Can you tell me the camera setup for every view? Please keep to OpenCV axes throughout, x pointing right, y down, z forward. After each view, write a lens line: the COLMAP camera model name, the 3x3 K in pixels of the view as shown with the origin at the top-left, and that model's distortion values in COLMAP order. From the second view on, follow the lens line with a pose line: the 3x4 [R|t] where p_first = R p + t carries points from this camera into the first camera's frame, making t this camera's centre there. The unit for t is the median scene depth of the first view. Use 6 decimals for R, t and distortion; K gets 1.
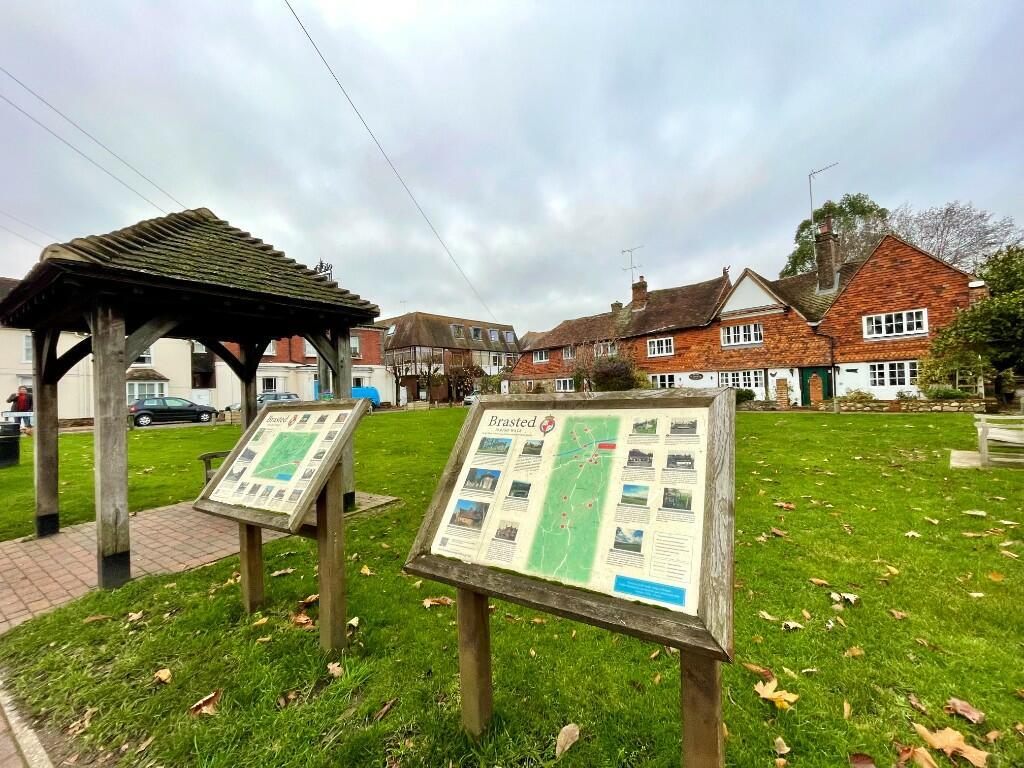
lens RADIAL K [[411.6, 0, 512.0], [0, 411.6, 384.0], [0, 0, 1]] dist [-0.001535, 0.000121]
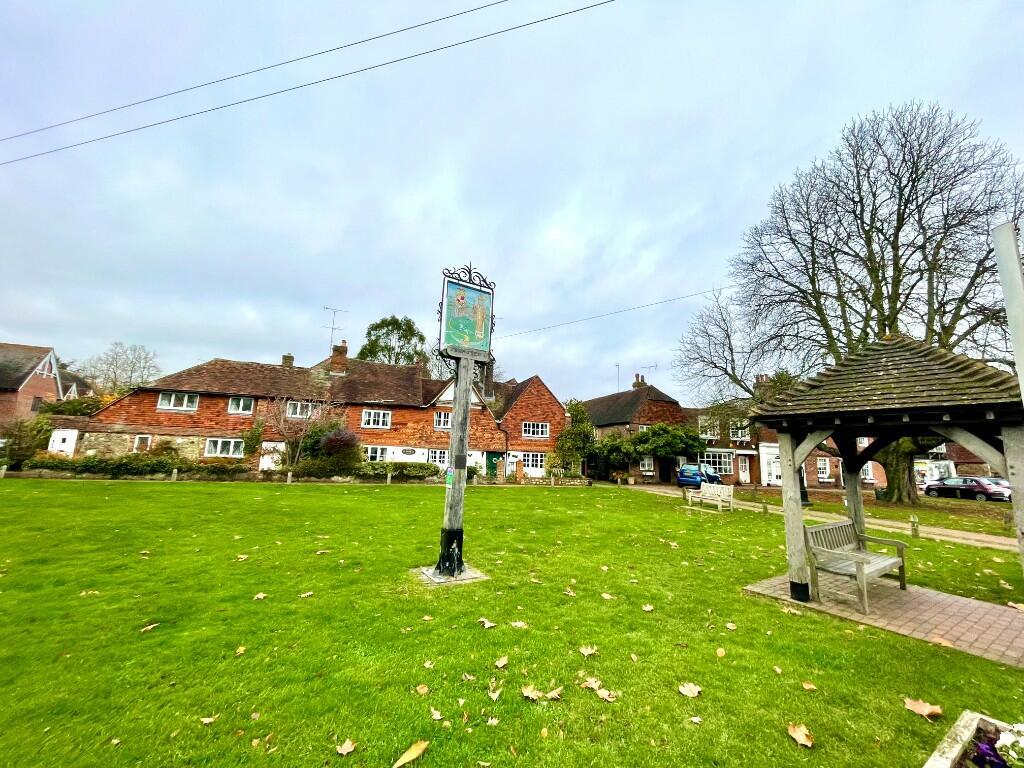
lens RADIAL K [[411.6, 0, 512.0], [0, 411.6, 384.0], [0, 0, 1]] dist [-0.001535, 0.000121]
pose [[0.394872, 0.208269, 0.894818, -0.482230], [-0.063060, 0.977814, -0.199759, 0.007944], [-0.916569, 0.022452, 0.399245, 0.329048]]
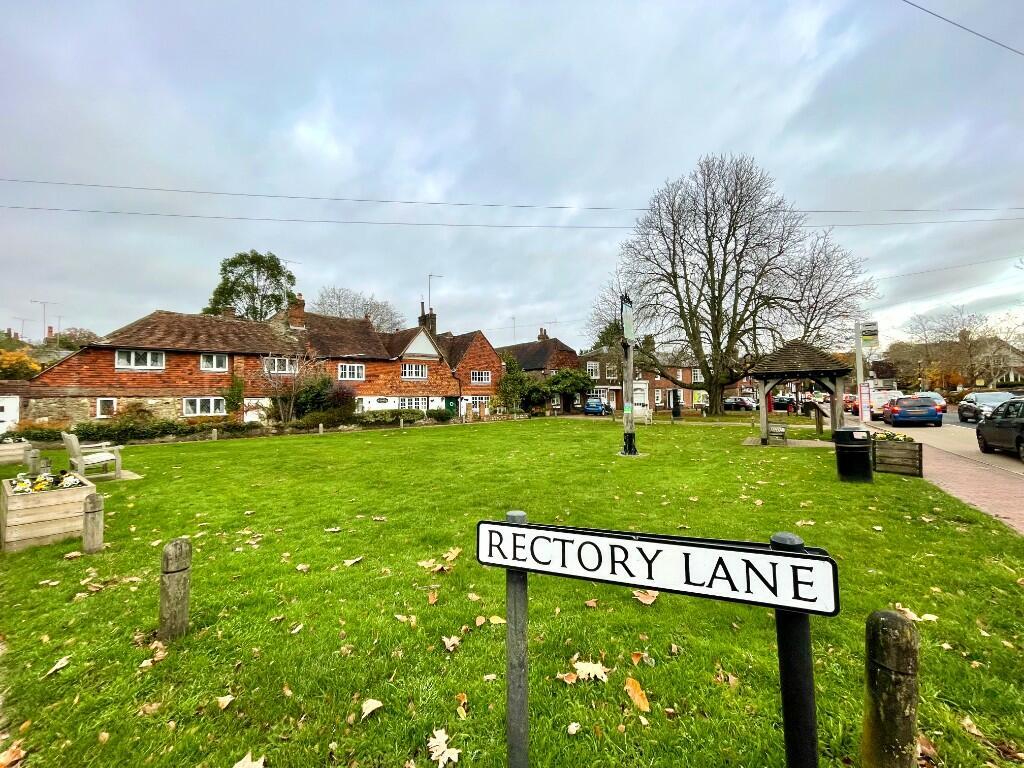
lens RADIAL K [[413.8, 0, 512.0], [0, 413.8, 384.0], [0, 0, 1]] dist [0.000755, -0.000104]
pose [[0.017238, 0.072252, 0.997237, -0.799354], [0.004406, 0.997370, -0.072338, 0.024647], [-0.999842, 0.005641, 0.016875, 0.634387]]
